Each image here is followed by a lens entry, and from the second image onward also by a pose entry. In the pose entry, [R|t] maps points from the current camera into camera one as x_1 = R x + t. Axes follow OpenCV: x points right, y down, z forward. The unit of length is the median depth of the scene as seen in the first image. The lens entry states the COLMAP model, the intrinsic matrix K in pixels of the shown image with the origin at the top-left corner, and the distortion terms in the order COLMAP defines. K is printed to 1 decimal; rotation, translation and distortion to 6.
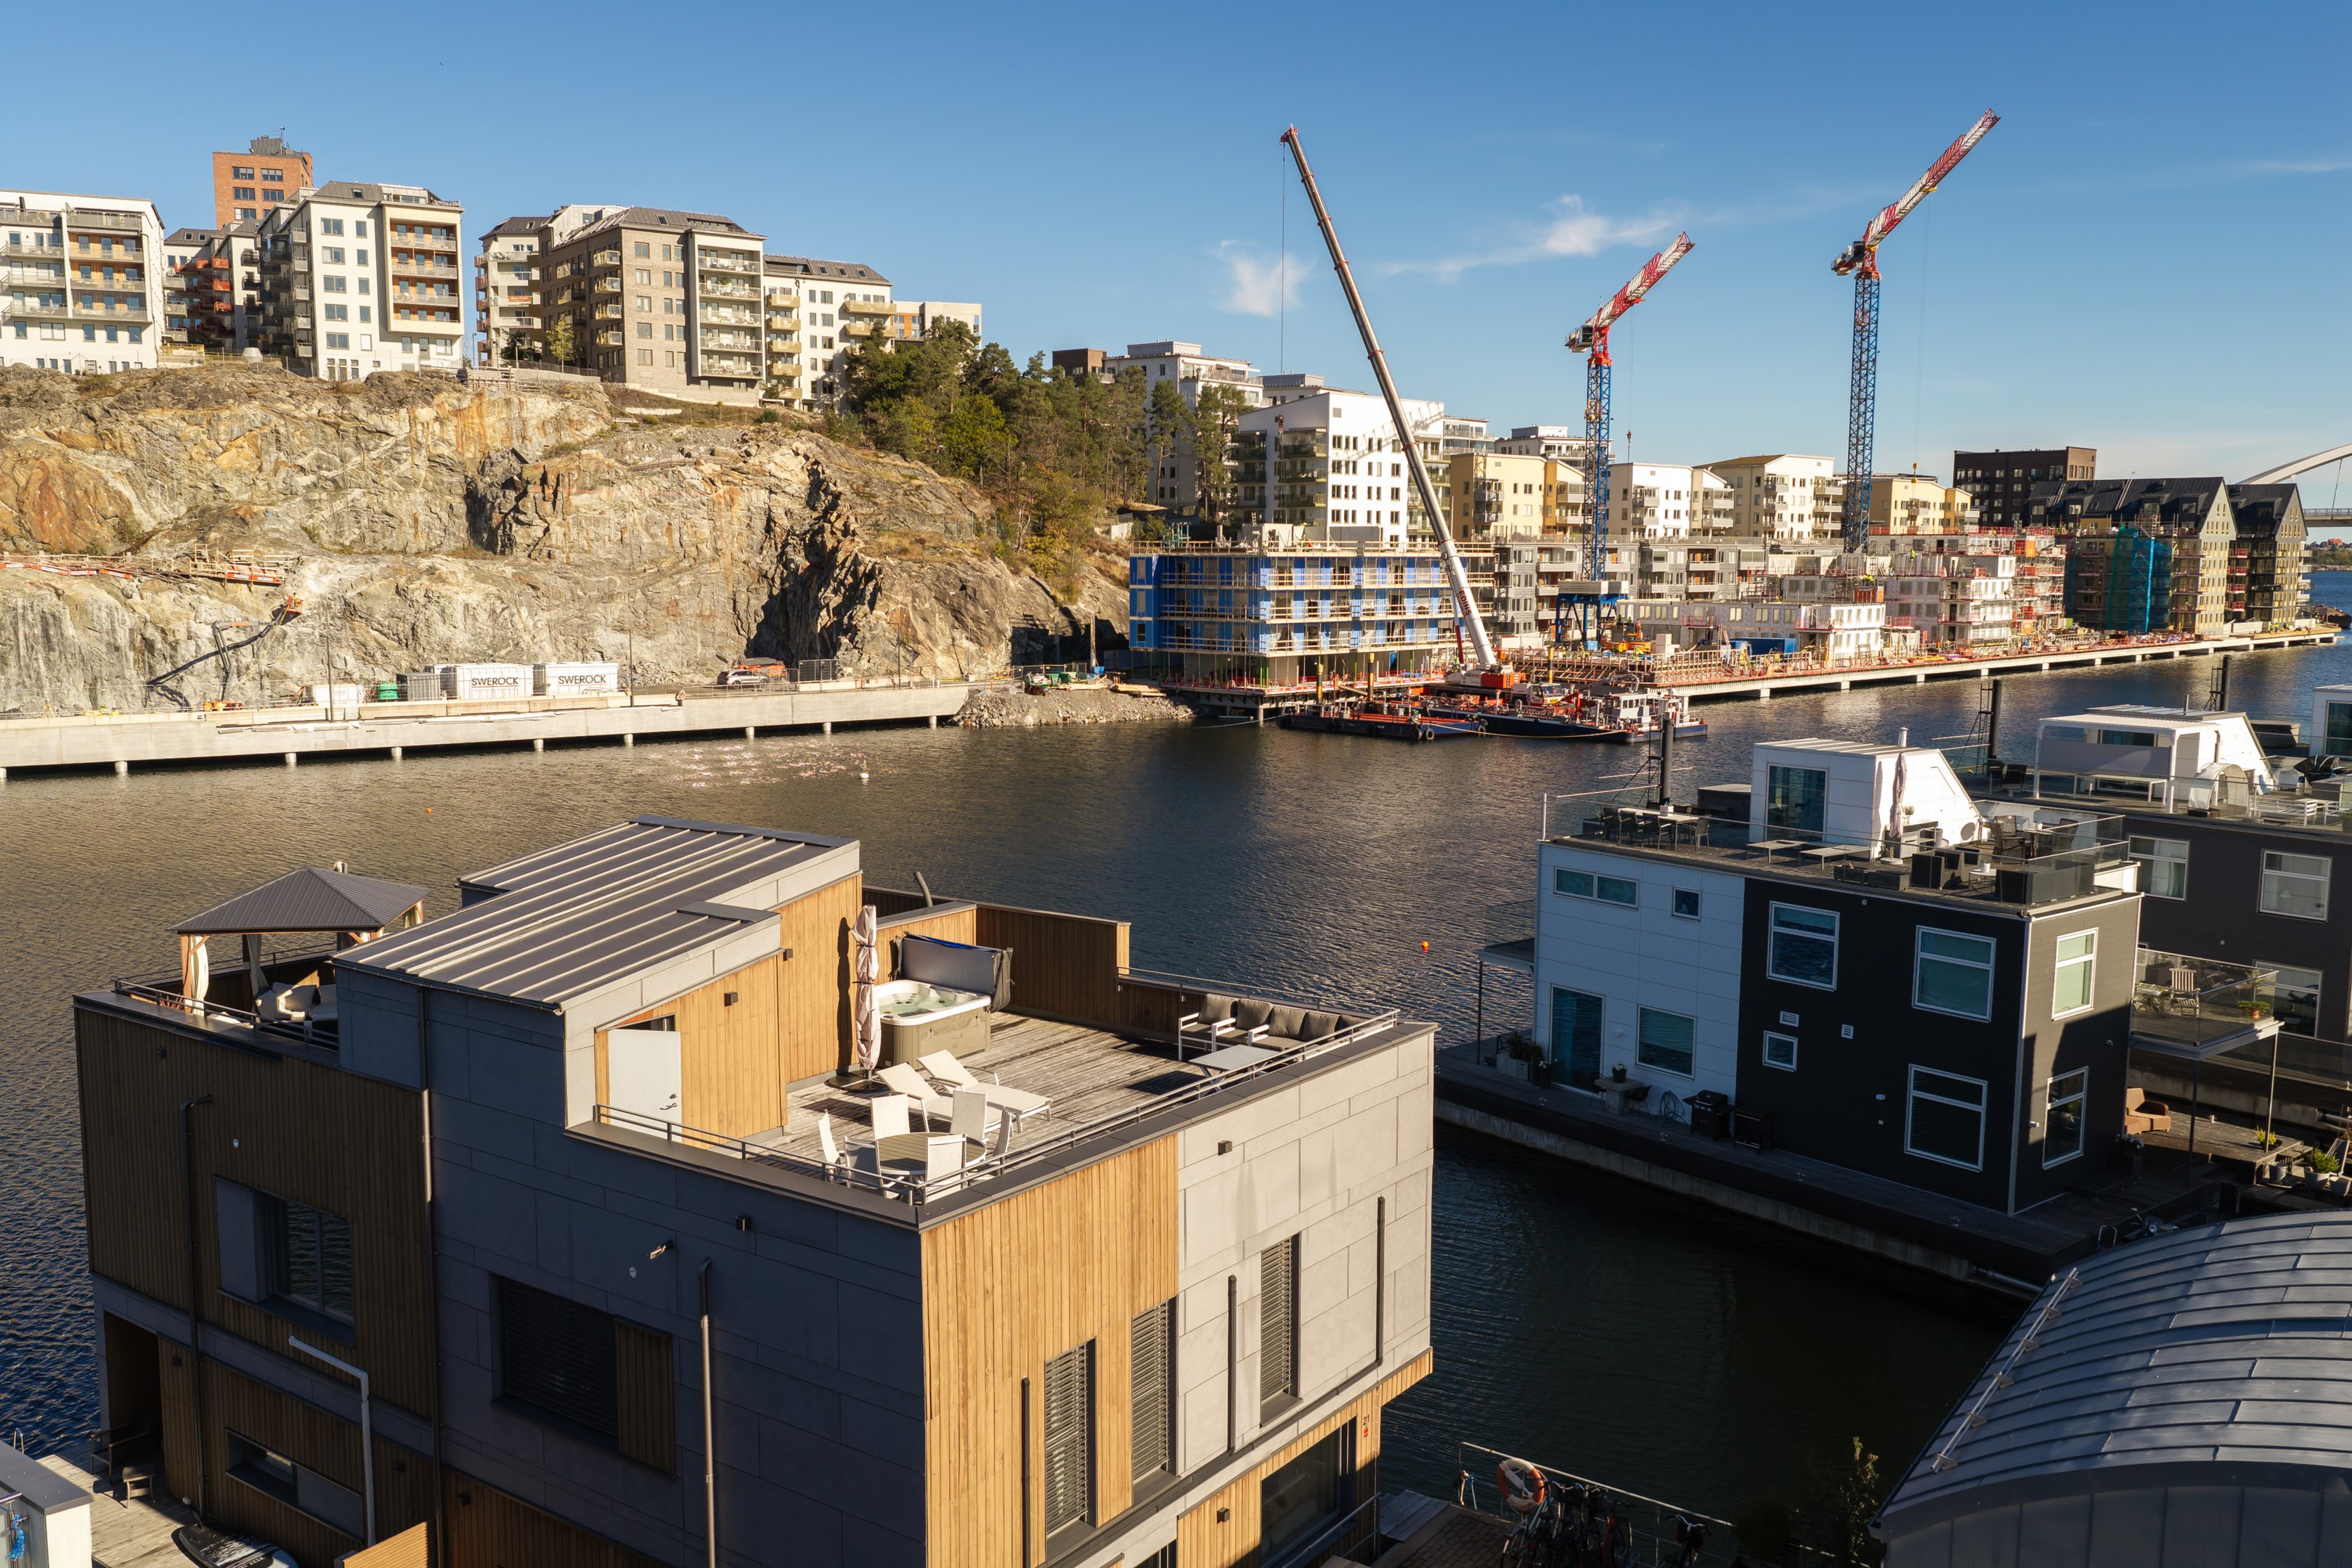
lens RADIAL K [[1949.7, 0, 1176.0], [0, 1949.7, 784.0], [0, 0, 1]] dist [0.013101, -0.016096]
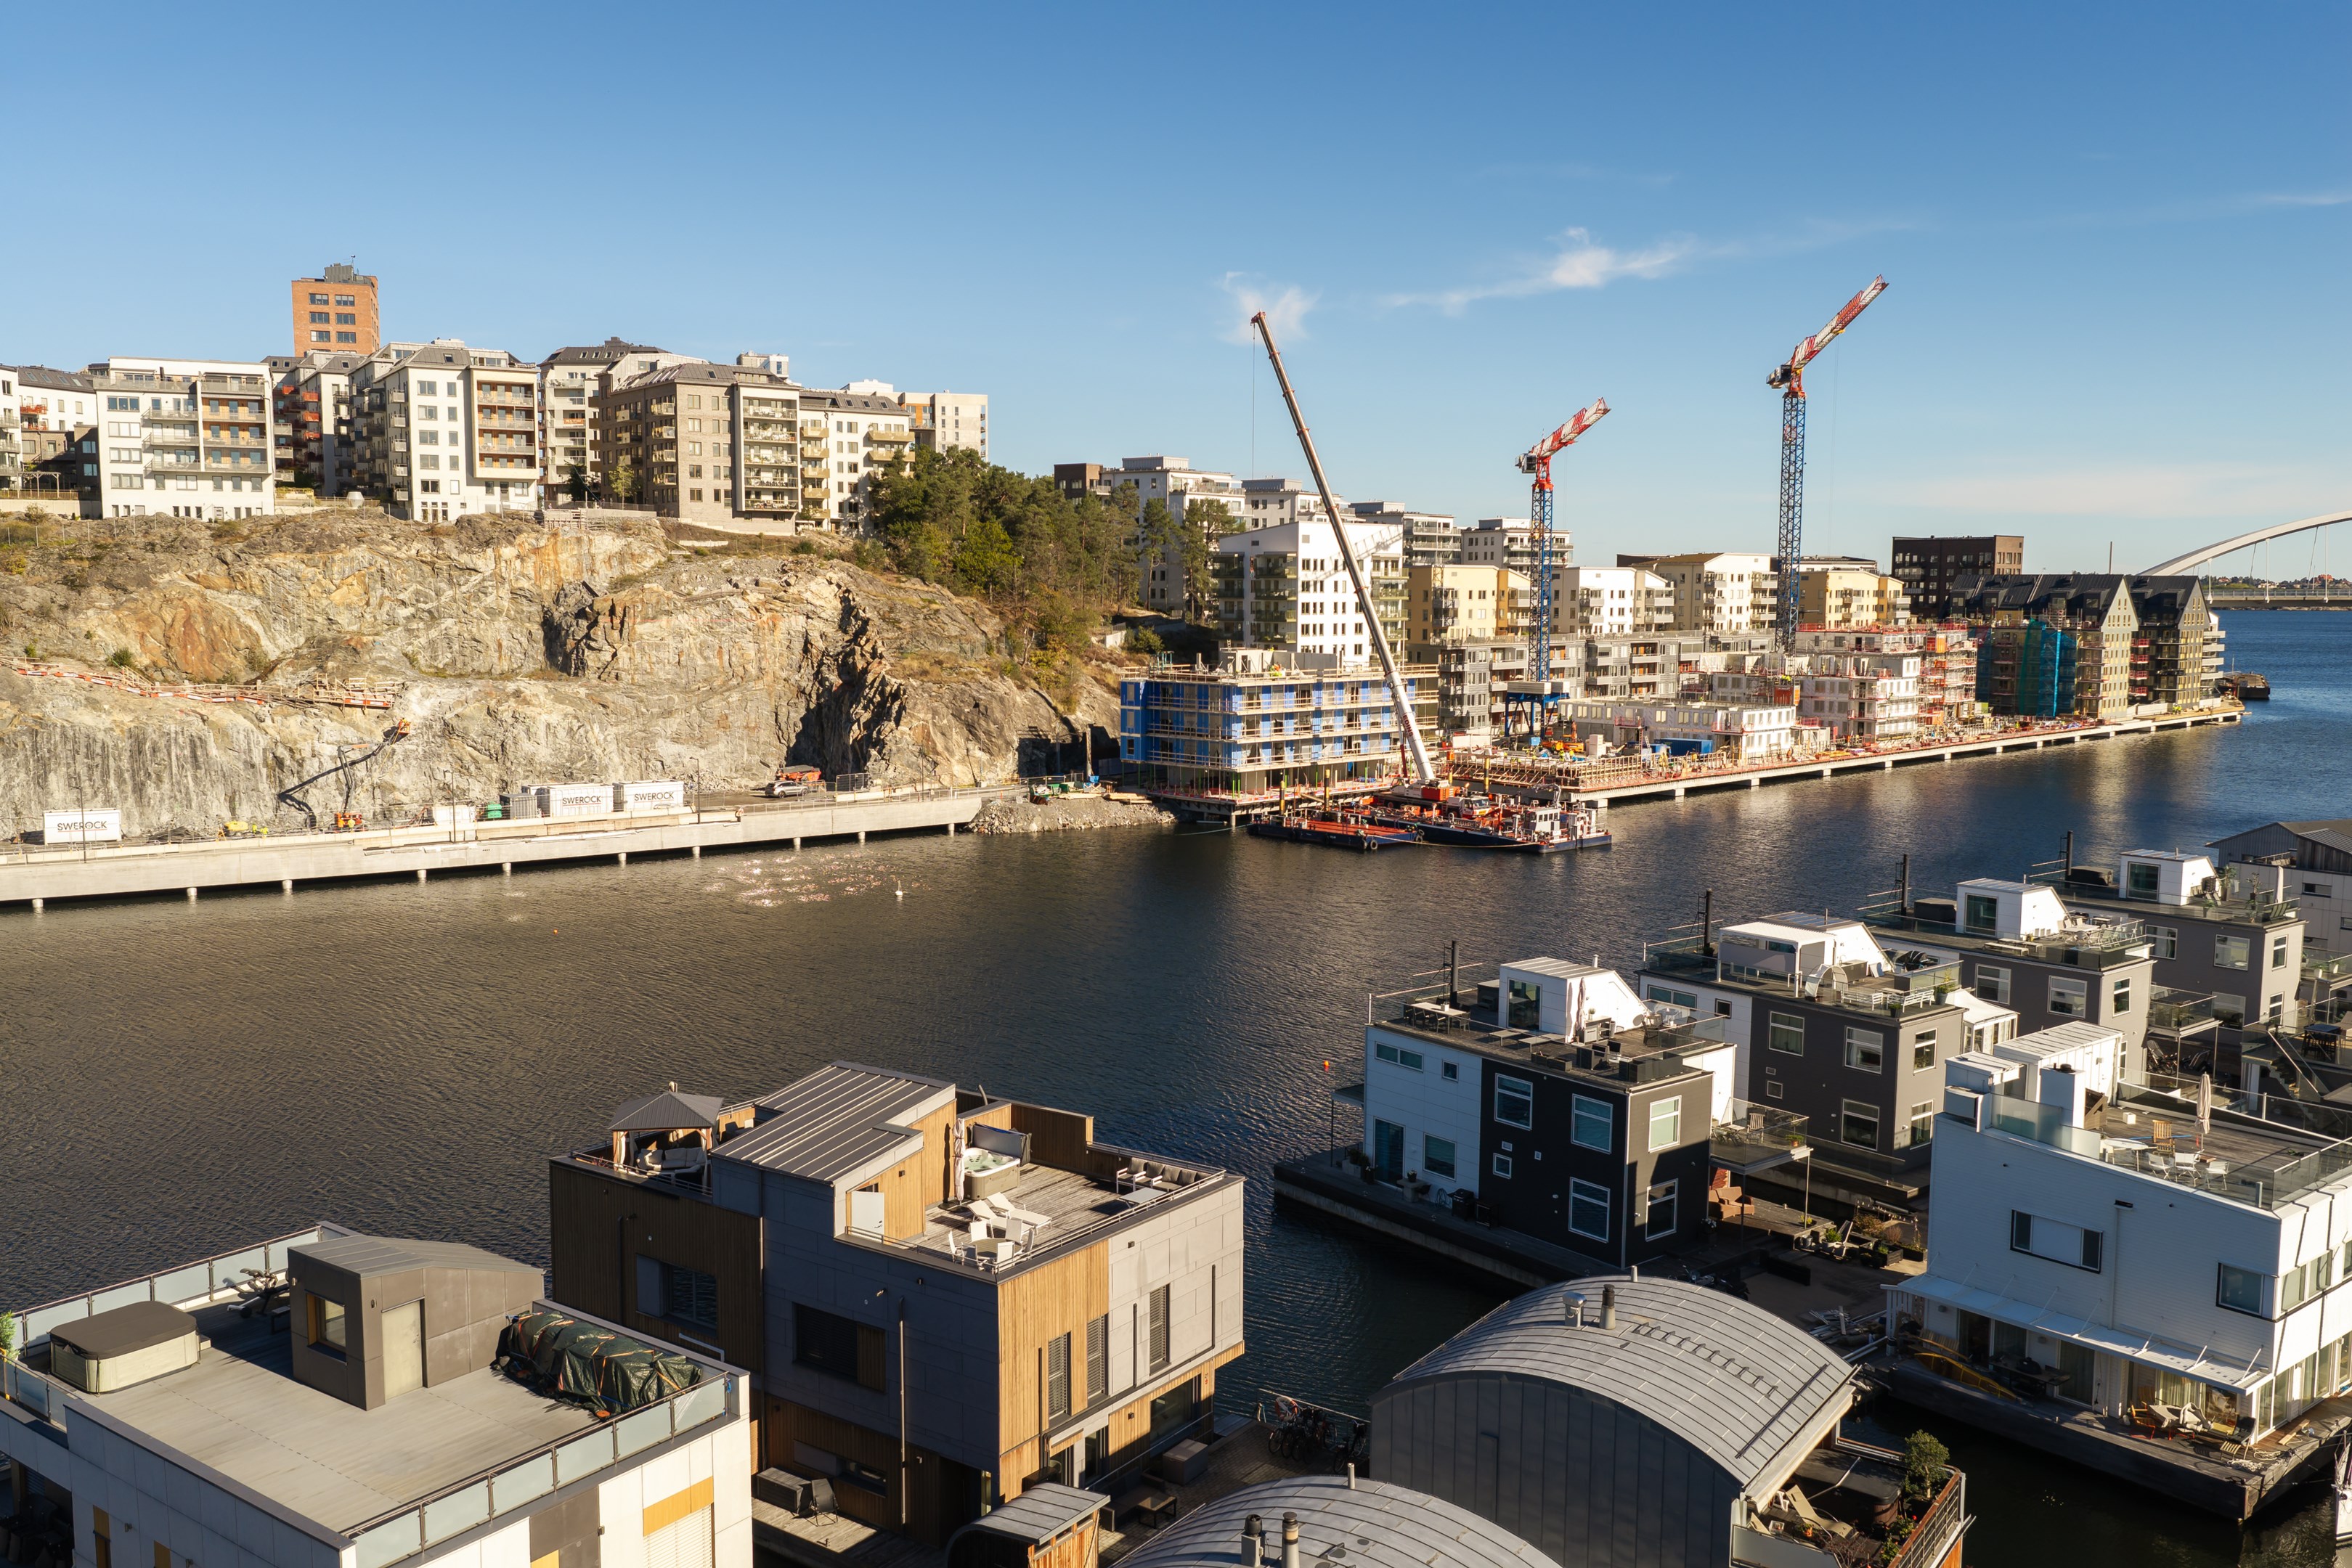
lens RADIAL K [[1952.0, 0, 1176.0], [0, 1952.0, 784.0], [0, 0, 1]] dist [0.017644, -0.031635]
pose [[0.999999, 0.000584, -0.000894, 0.009550], [-0.000597, 0.999896, -0.014429, -0.037044], [0.000886, 0.014429, 0.999895, -0.148288]]
